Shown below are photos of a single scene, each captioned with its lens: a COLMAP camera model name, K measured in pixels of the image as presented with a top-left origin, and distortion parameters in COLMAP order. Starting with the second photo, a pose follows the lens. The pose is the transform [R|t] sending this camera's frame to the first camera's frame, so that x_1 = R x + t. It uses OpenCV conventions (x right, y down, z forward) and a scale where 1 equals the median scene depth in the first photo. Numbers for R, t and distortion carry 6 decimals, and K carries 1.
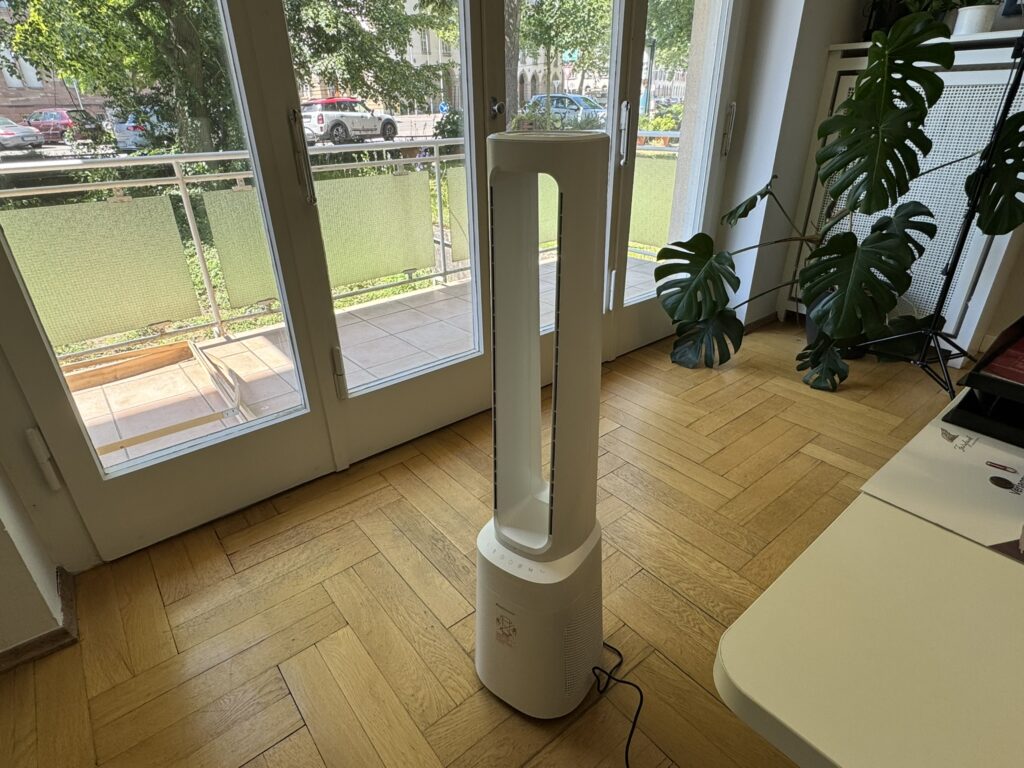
lens RADIAL K [[559.3, 0, 514.1], [0, 559.3, 385.4], [0, 0, 1]] dist [-0.001341, -0.000102]
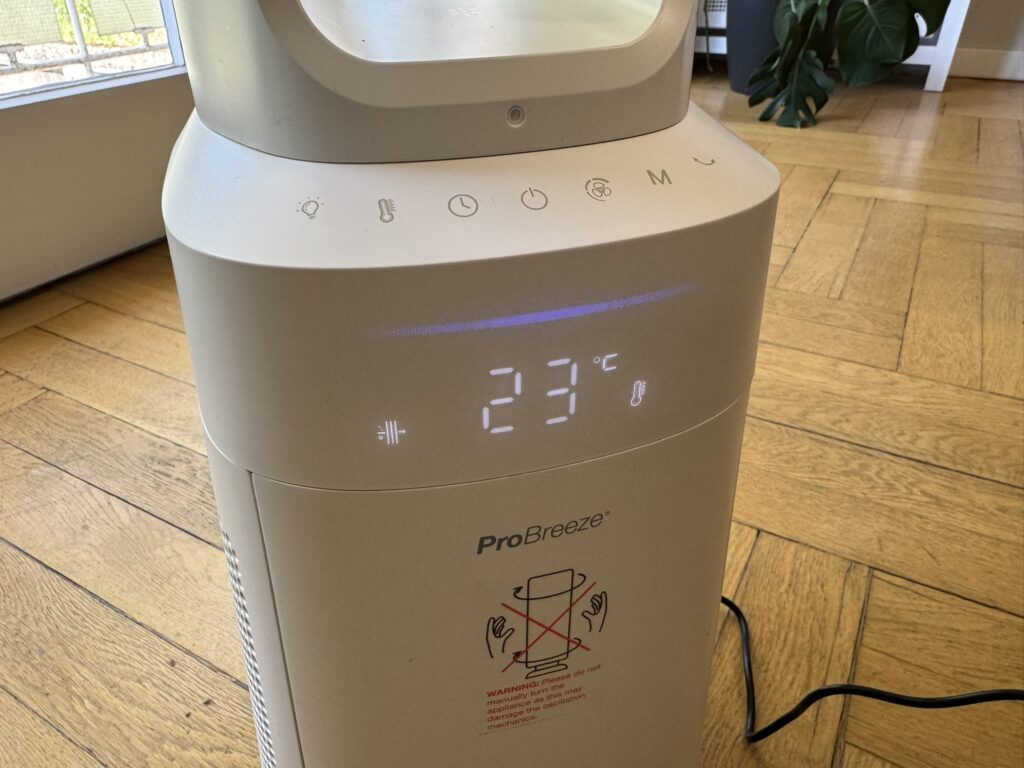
lens RADIAL K [[723.6, 0, 509.5], [0, 723.6, 384.6], [0, 0, 1]] dist [-0.001431, -0.001146]
pose [[0.928505, -0.186925, 0.320838, -0.068923], [0.151756, 0.979623, 0.131563, 0.185991], [-0.338893, -0.073467, 0.937952, 0.461290]]
